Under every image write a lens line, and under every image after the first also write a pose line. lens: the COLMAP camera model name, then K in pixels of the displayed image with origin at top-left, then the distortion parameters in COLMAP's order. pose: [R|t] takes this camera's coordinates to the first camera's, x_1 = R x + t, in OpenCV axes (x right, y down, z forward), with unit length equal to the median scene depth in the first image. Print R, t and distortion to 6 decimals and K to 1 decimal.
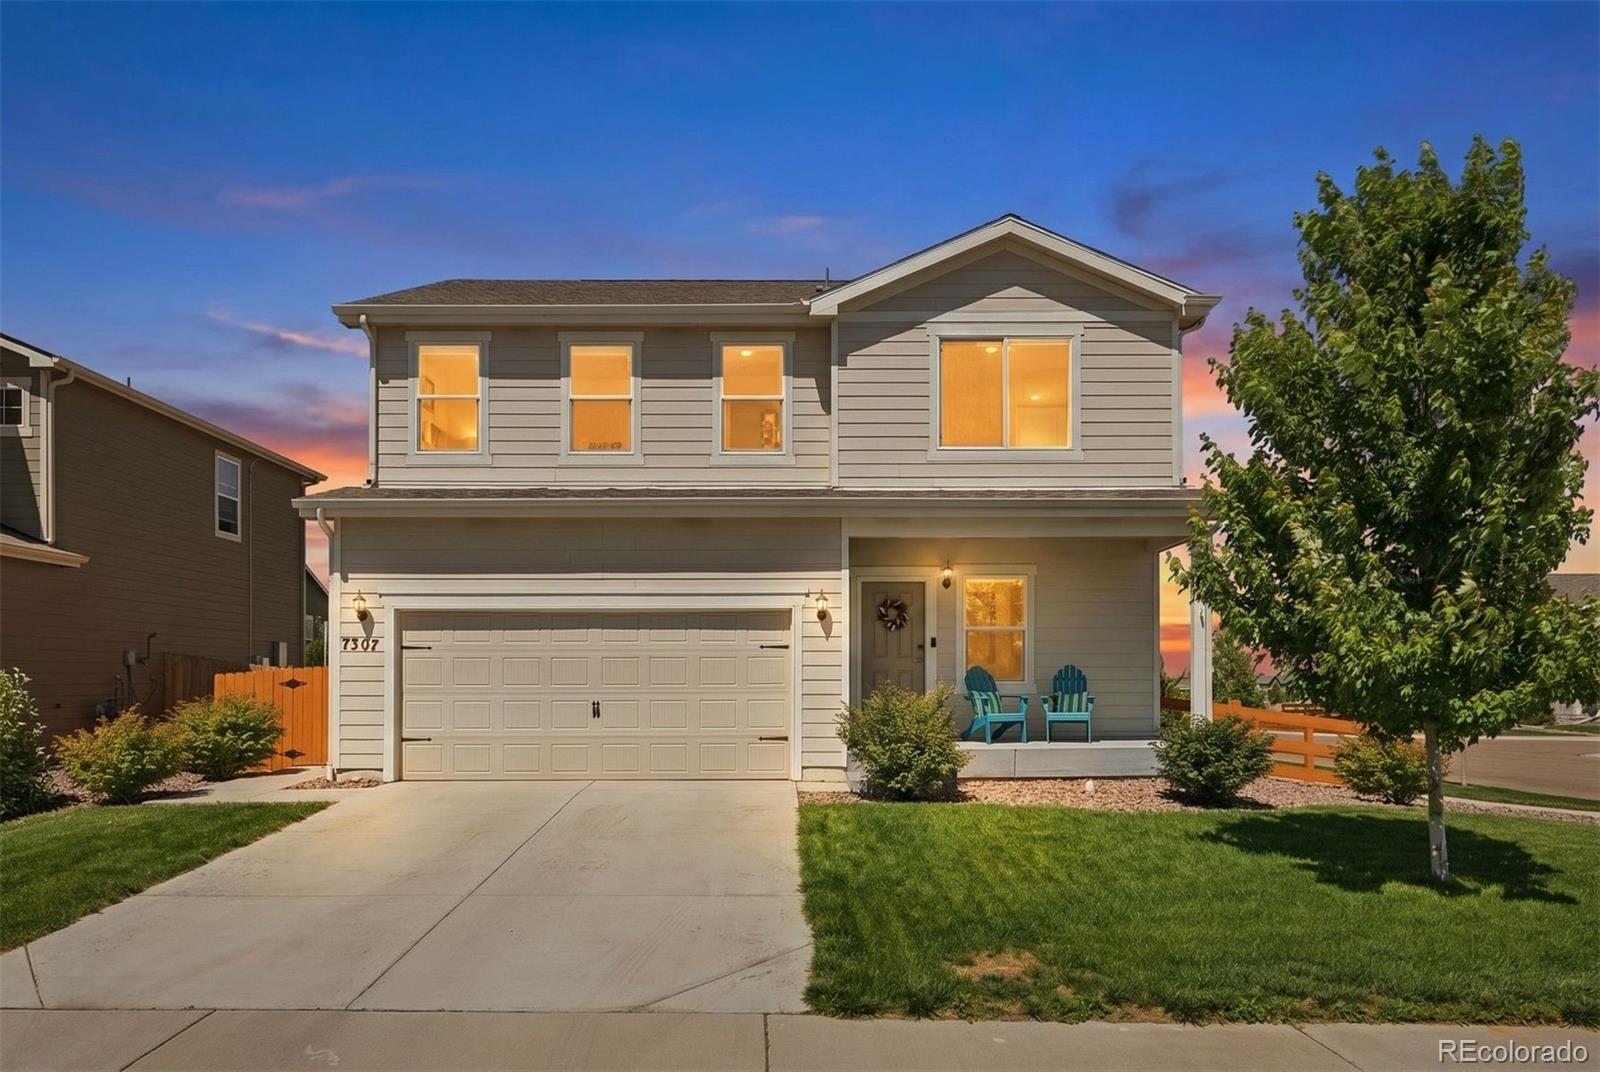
lens RADIAL K [[1392.5, 0, 800.0], [0, 1392.5, 536.0], [0, 0, 1]] dist [-0.032547, 0.001184]
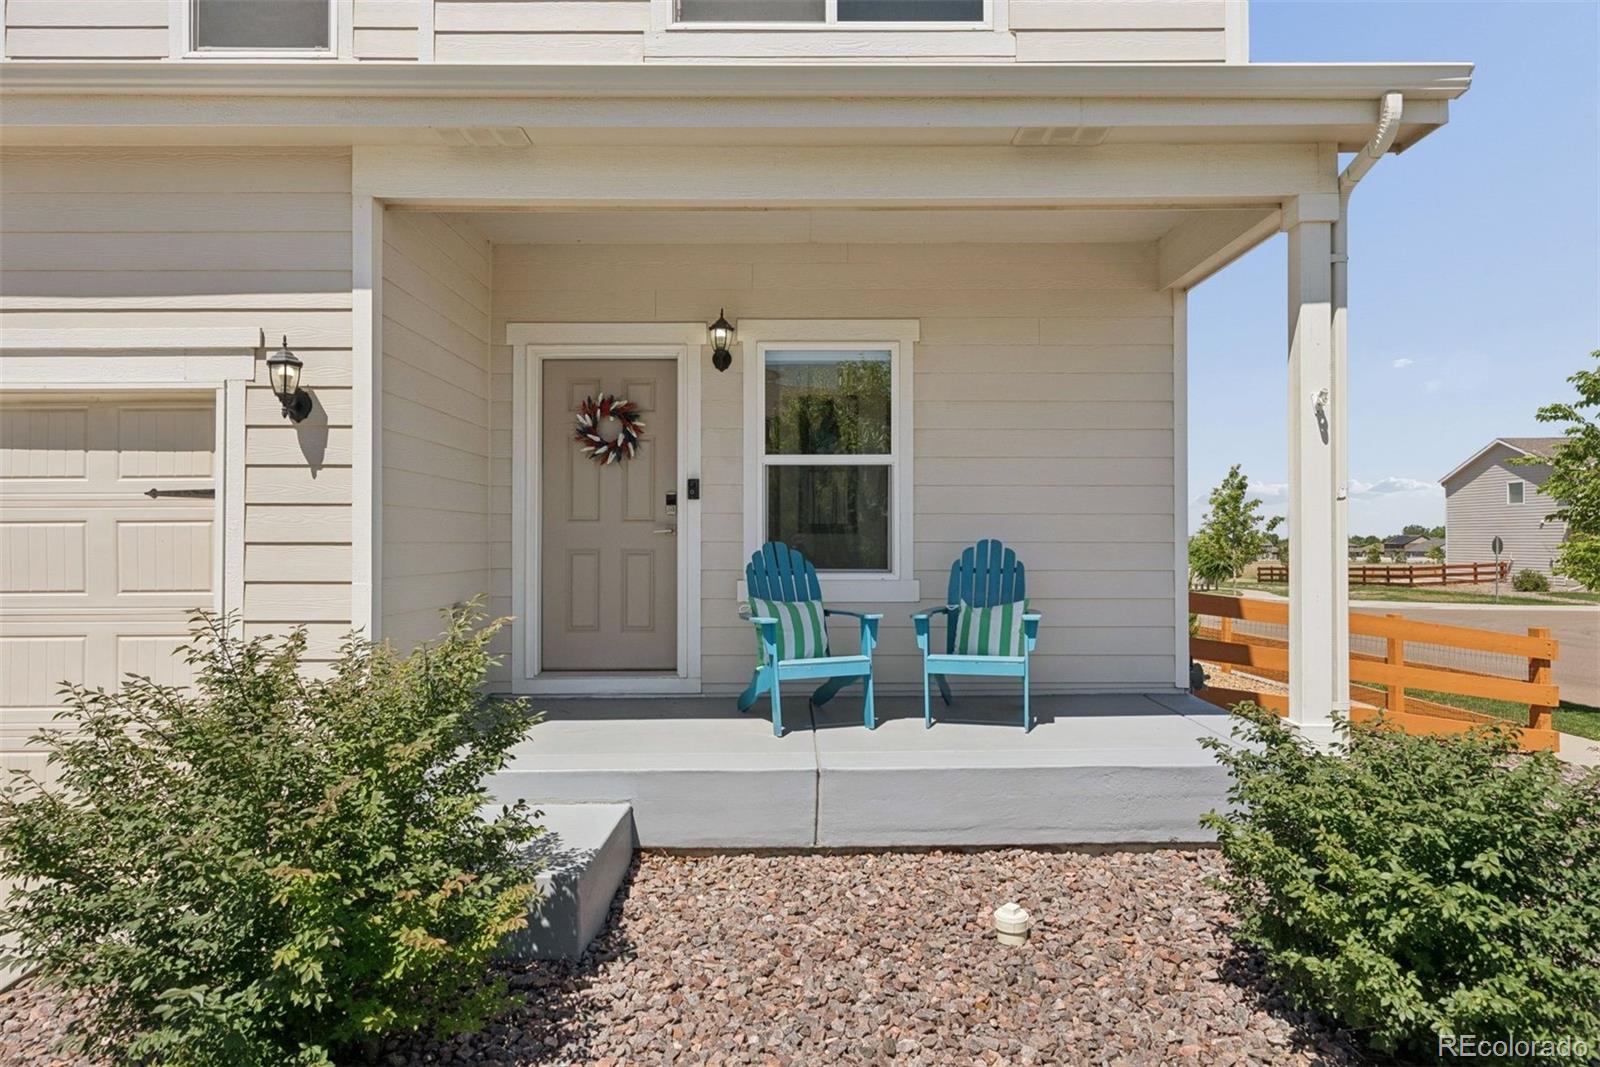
lens RADIAL K [[1309.1, 0, 800.8], [0, 1309.1, 511.1], [0, 0, 1]] dist [0.087499, 0.002016]
pose [[0.999994, -0.003338, -0.000054, 0.142082], [0.003332, 0.997096, 0.076078, 0.055694], [-0.000200, -0.076078, 0.997102, 0.623675]]
